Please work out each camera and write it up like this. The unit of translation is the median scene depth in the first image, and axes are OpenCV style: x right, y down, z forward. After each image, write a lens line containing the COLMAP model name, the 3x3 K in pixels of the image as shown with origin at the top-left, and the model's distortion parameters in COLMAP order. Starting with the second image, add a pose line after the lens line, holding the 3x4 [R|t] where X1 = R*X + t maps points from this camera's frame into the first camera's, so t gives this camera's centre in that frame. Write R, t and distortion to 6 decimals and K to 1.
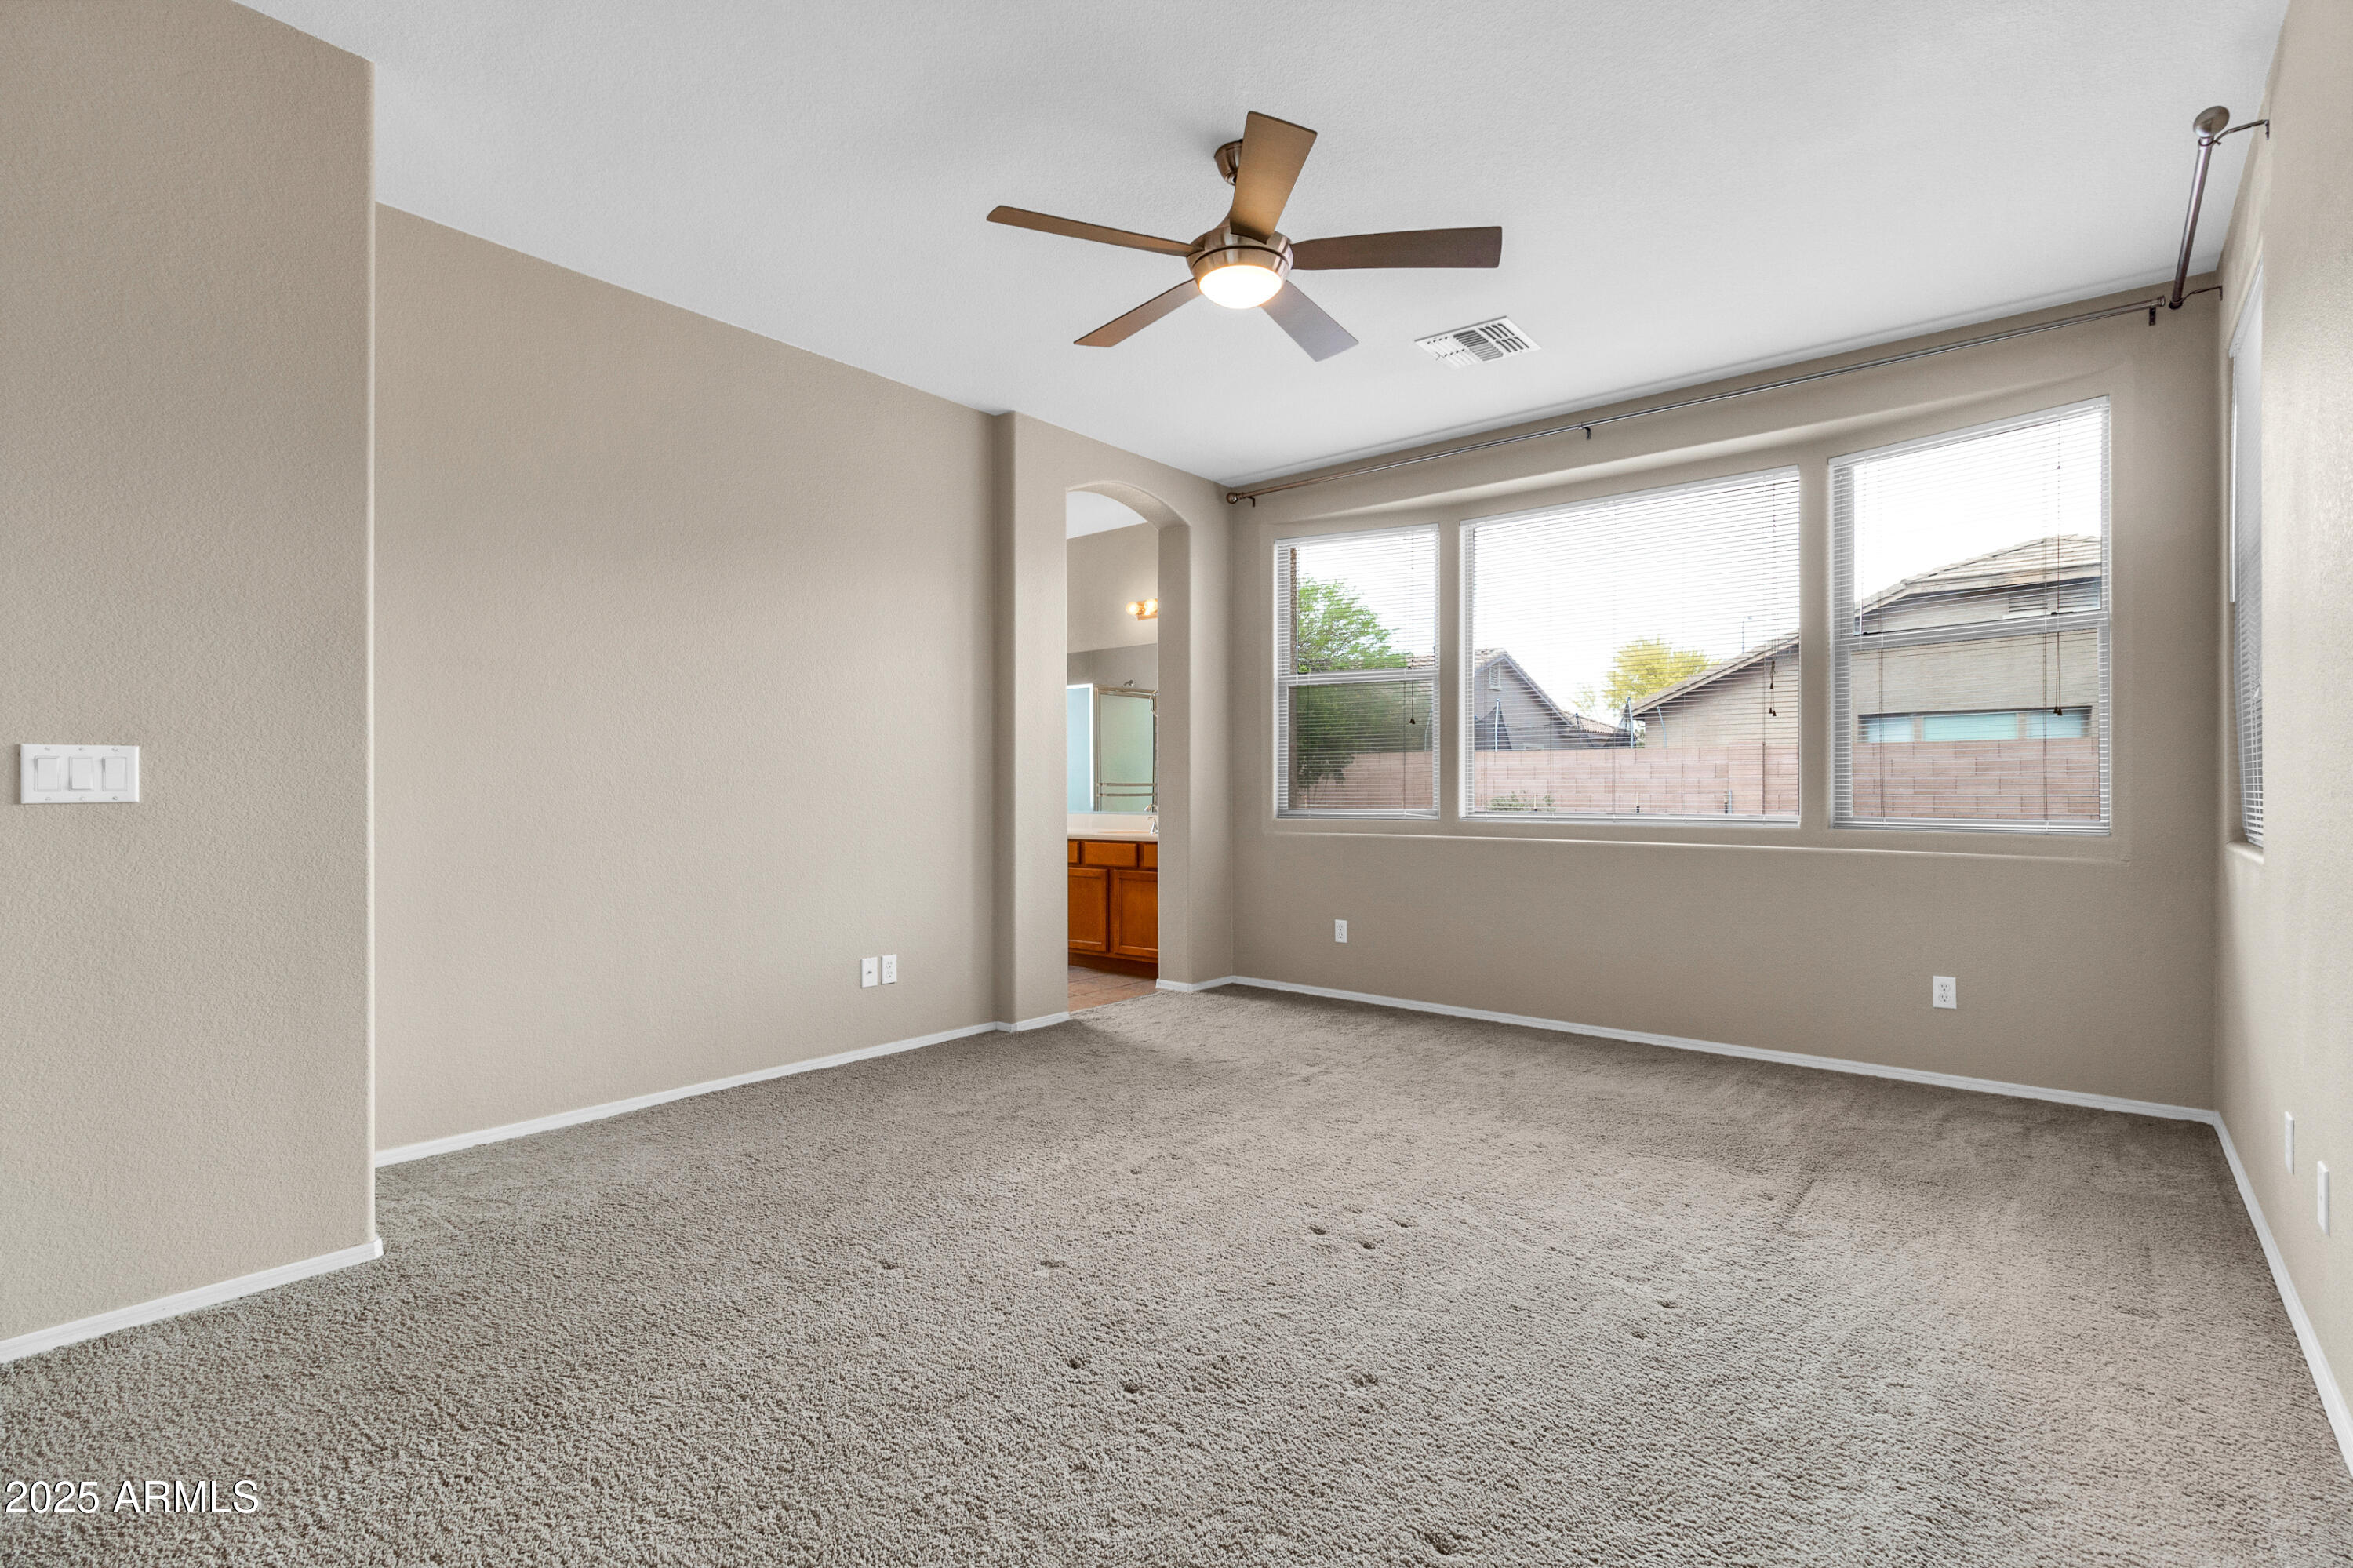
lens RADIAL K [[1088.5, 0, 1176.5], [0, 1088.5, 784.0], [0, 0, 1]] dist [0.001302, 0.000309]
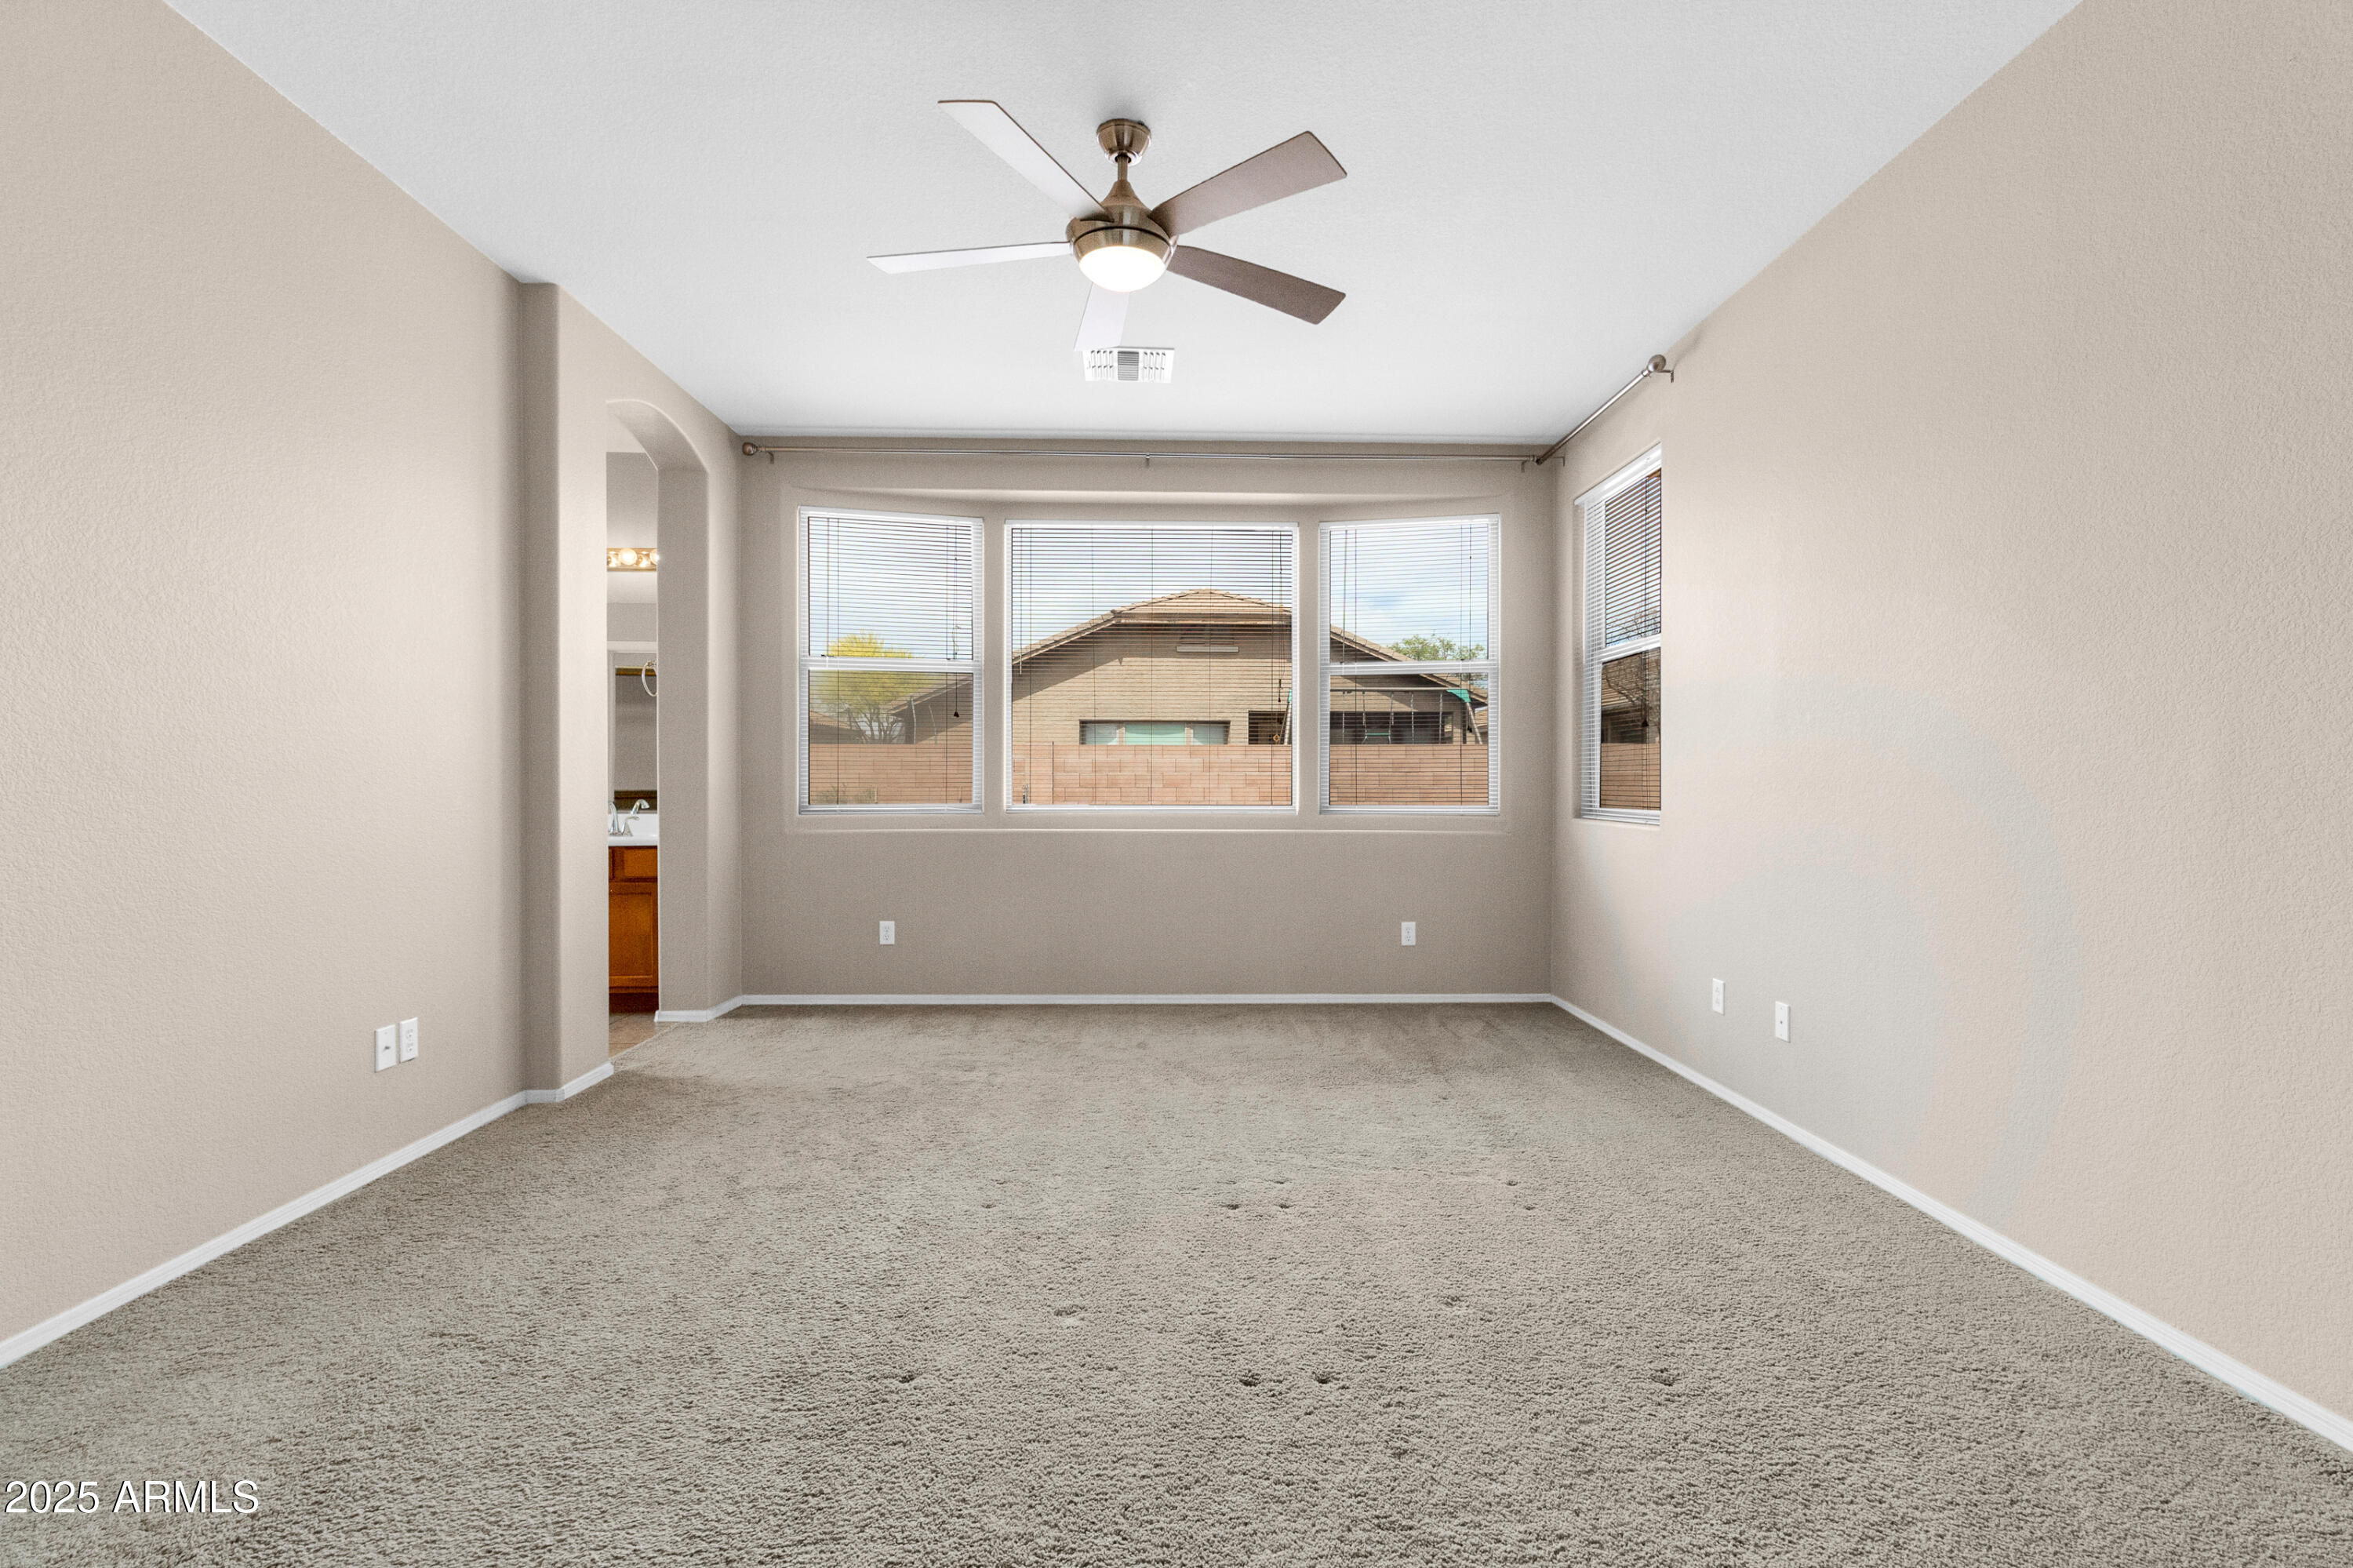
lens RADIAL K [[1092.5, 0, 1191.5], [0, 1092.5, 787.1], [0, 0, 1]] dist [0.002314, -0.000325]
pose [[0.751678, -0.001314, 0.659529, -0.405875], [-0.004799, 0.999961, 0.007462, 0.000302], [-0.659513, -0.008774, 0.751642, 0.165050]]
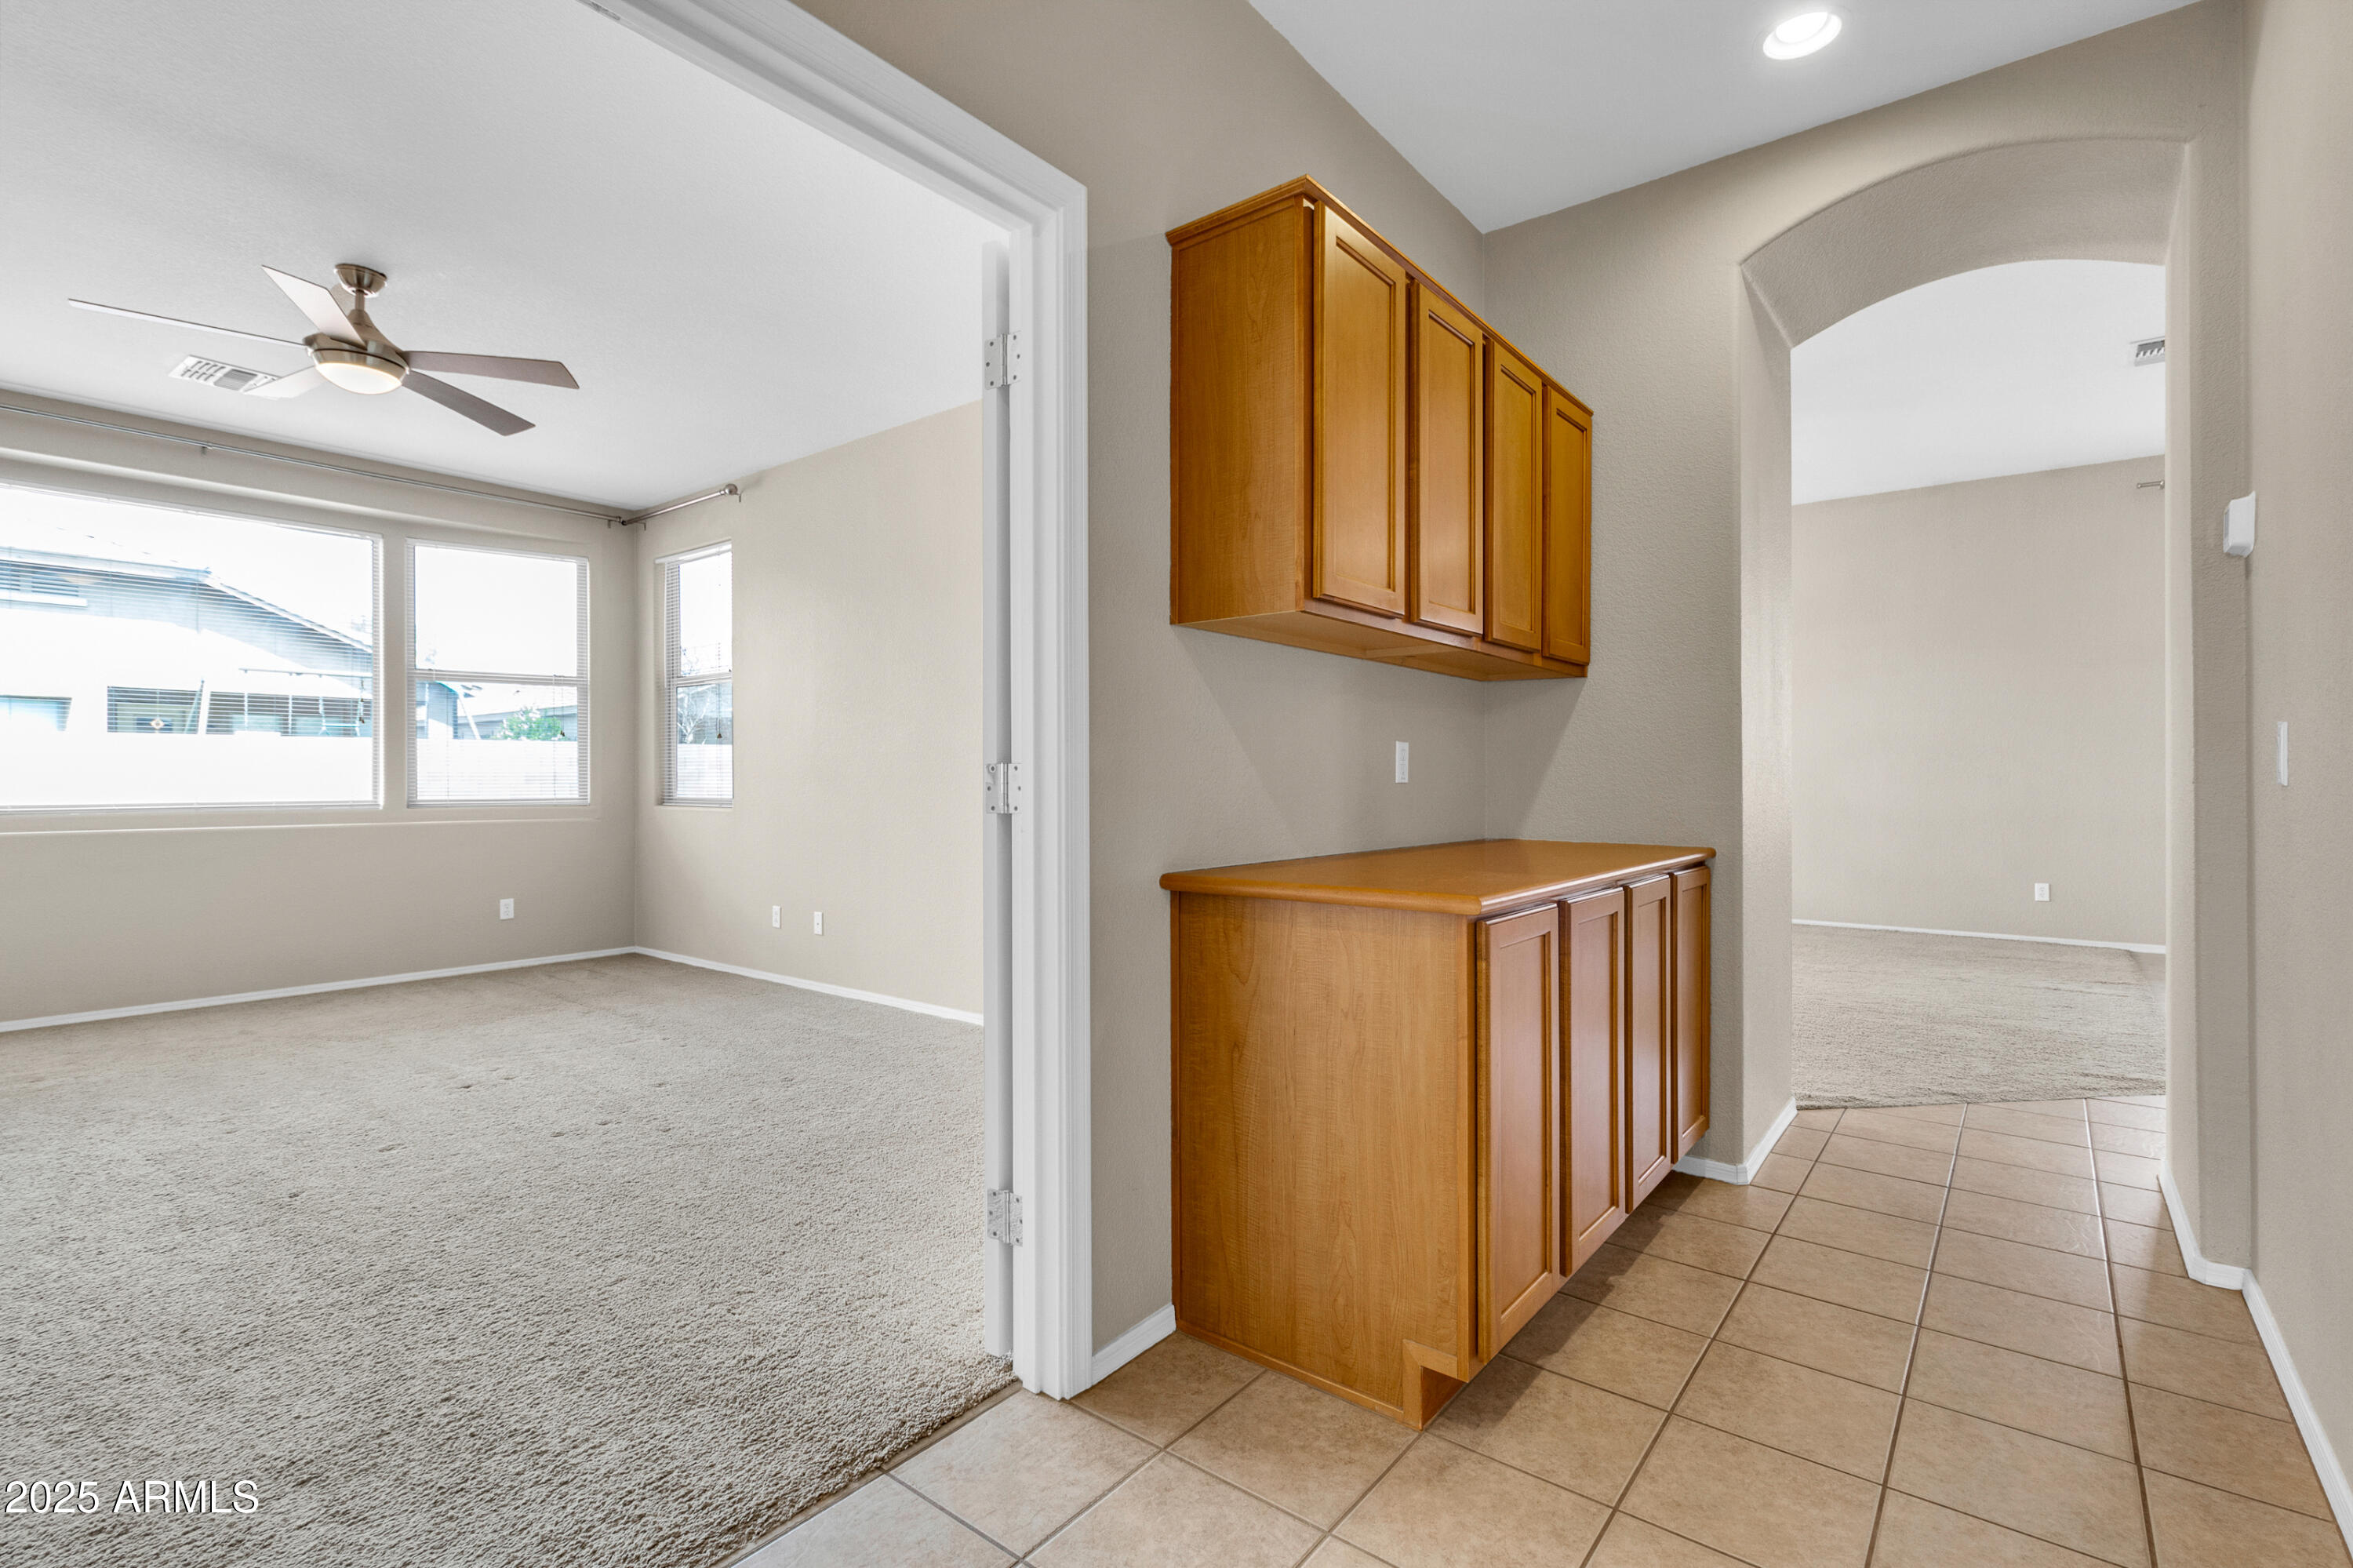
lens RADIAL K [[1086.9, 0, 1186.1], [0, 1086.9, 768.0], [0, 0, 1]] dist [0.003469, 0.000975]
pose [[-0.018036, 0.009730, 0.999790, -0.911263], [-0.001141, 0.999952, -0.009752, 0.002420], [-0.999837, -0.001317, -0.018024, 0.053067]]
